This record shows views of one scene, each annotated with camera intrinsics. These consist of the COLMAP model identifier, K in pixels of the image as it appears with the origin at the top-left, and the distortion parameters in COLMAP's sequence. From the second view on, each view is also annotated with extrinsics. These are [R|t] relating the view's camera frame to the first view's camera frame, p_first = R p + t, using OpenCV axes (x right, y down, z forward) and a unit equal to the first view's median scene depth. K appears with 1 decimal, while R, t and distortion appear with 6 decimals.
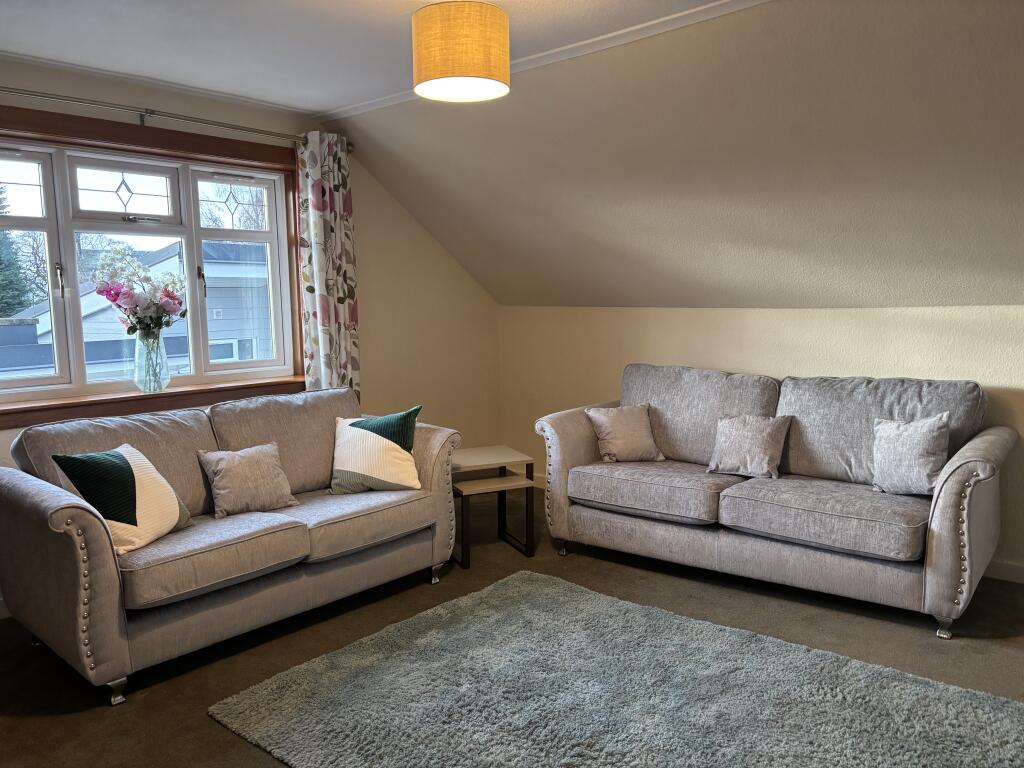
lens RADIAL K [[774.3, 0, 510.9], [0, 774.3, 382.8], [0, 0, 1]] dist [0.053914, -0.057174]
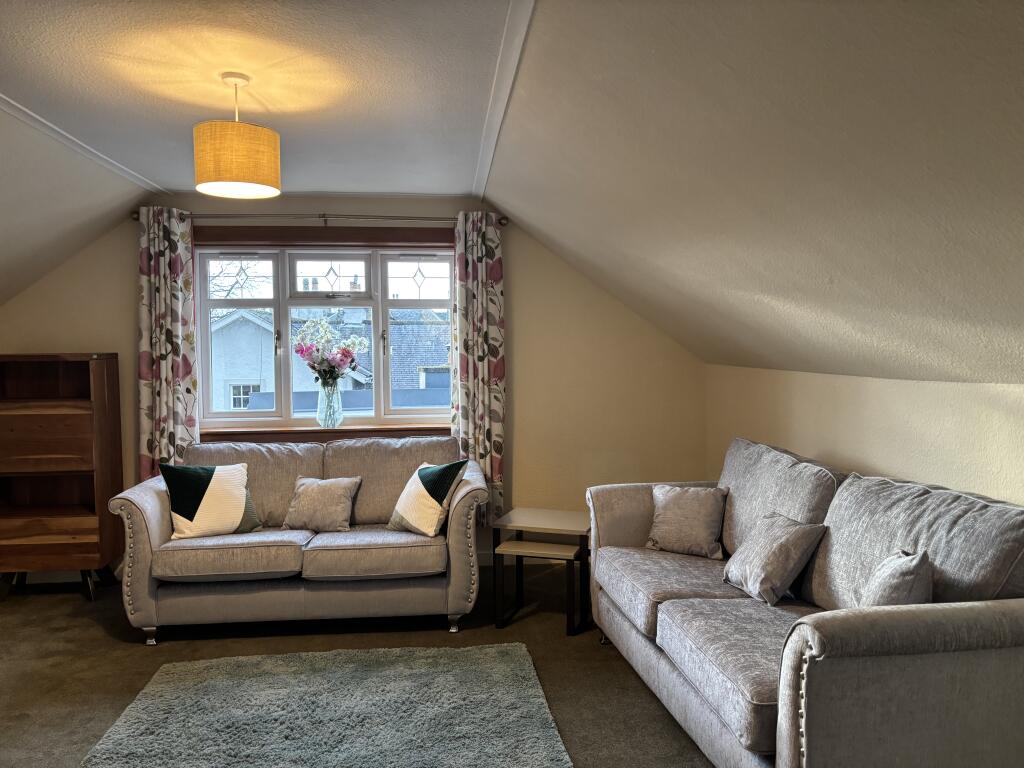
lens RADIAL K [[774.3, 0, 519.3], [0, 774.3, 375.8], [0, 0, 1]] dist [0.053914, -0.057174]
pose [[0.740345, 0.031347, -0.671496, 0.641706], [-0.080123, 0.995906, -0.041847, -0.045769], [0.667435, 0.084783, 0.739826, 0.254257]]
